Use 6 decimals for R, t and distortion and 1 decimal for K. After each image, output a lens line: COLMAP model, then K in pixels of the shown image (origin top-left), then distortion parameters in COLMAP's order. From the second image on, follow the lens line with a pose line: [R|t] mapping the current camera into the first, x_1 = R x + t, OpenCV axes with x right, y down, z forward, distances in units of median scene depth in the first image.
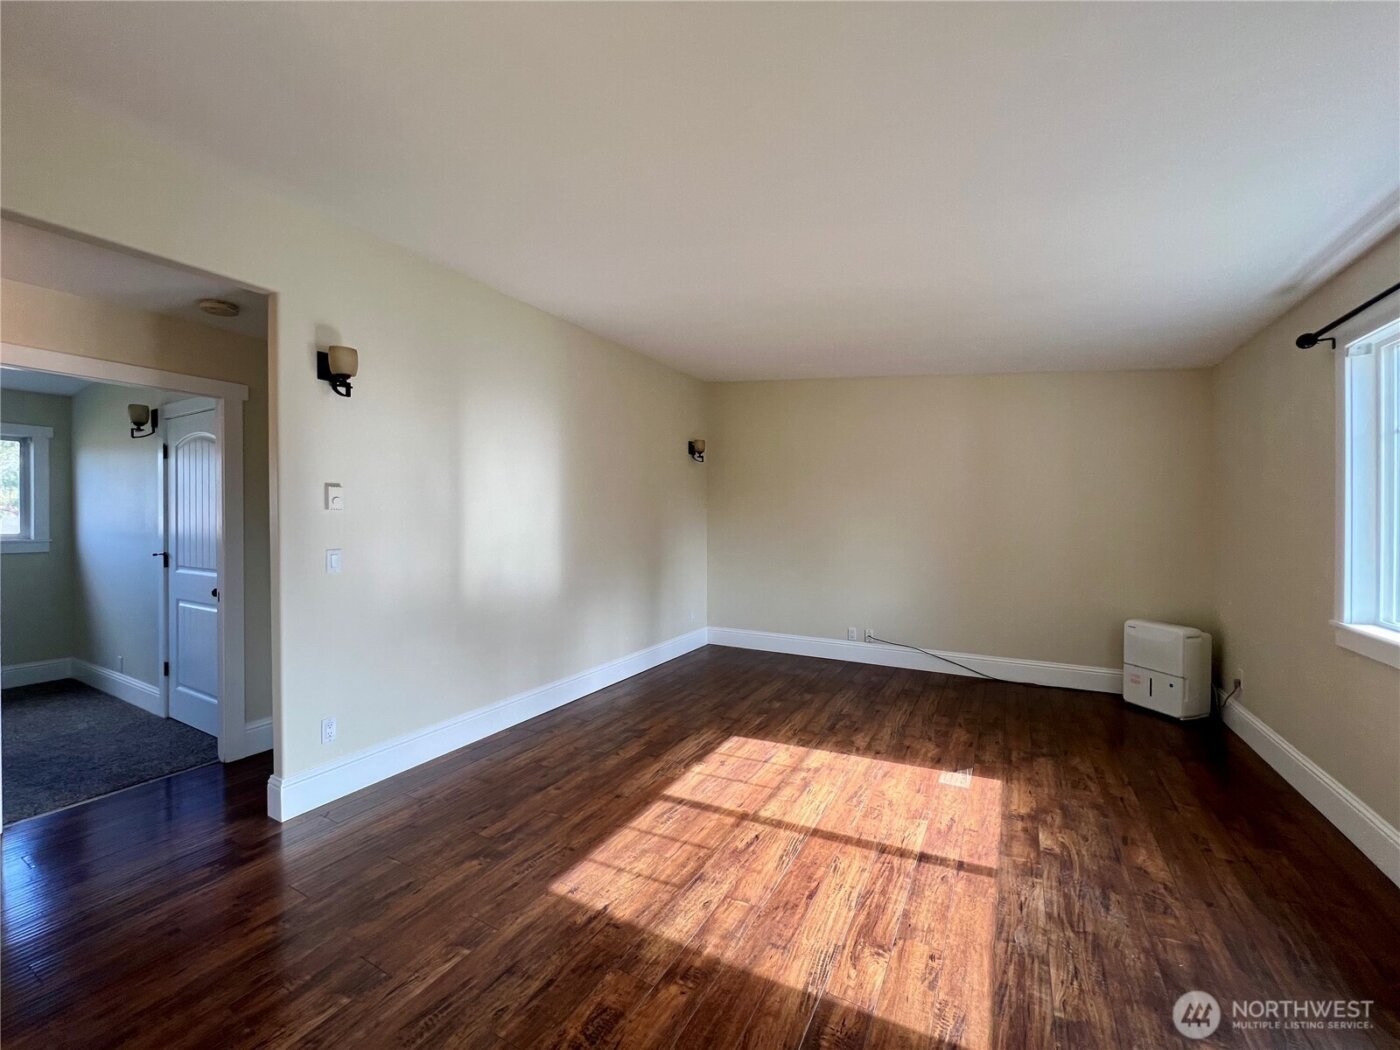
lens RADIAL K [[559.2, 0, 695.9], [0, 559.2, 524.5], [0, 0, 1]] dist [-0.001461, -0.000086]
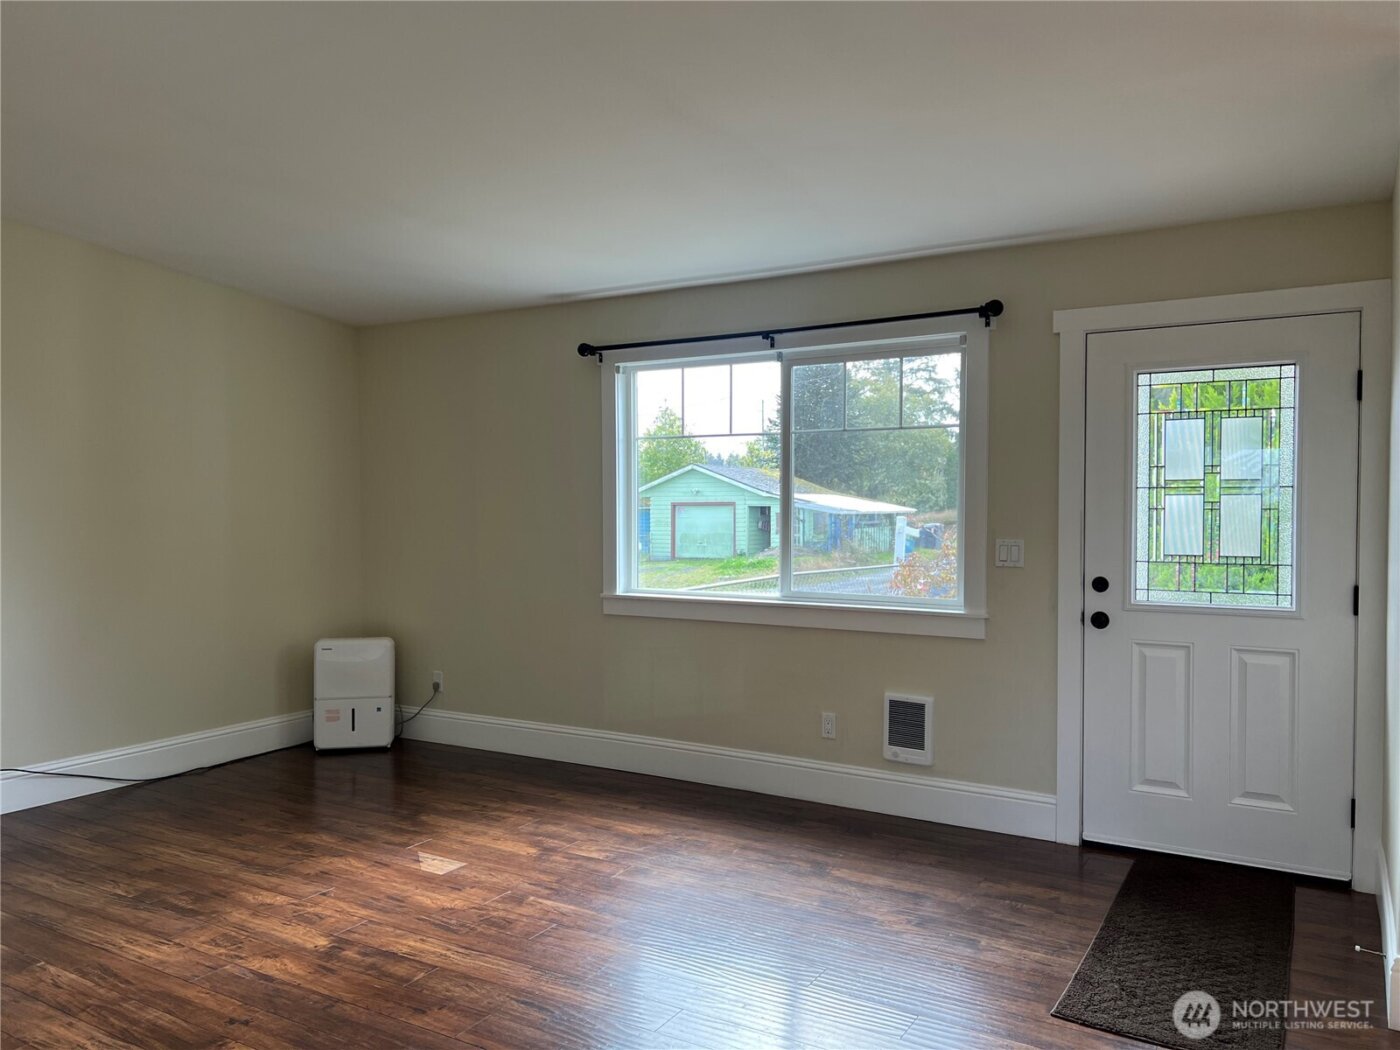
lens RADIAL K [[1054.5, 0, 700.7], [0, 1054.5, 525.2], [0, 0, 1]] dist [0.058486, -0.054873]
pose [[0.016651, -0.013967, 0.999764, -0.705660], [0.008427, 0.999869, 0.013829, -0.001040], [-0.999826, 0.008195, 0.016767, 0.495881]]
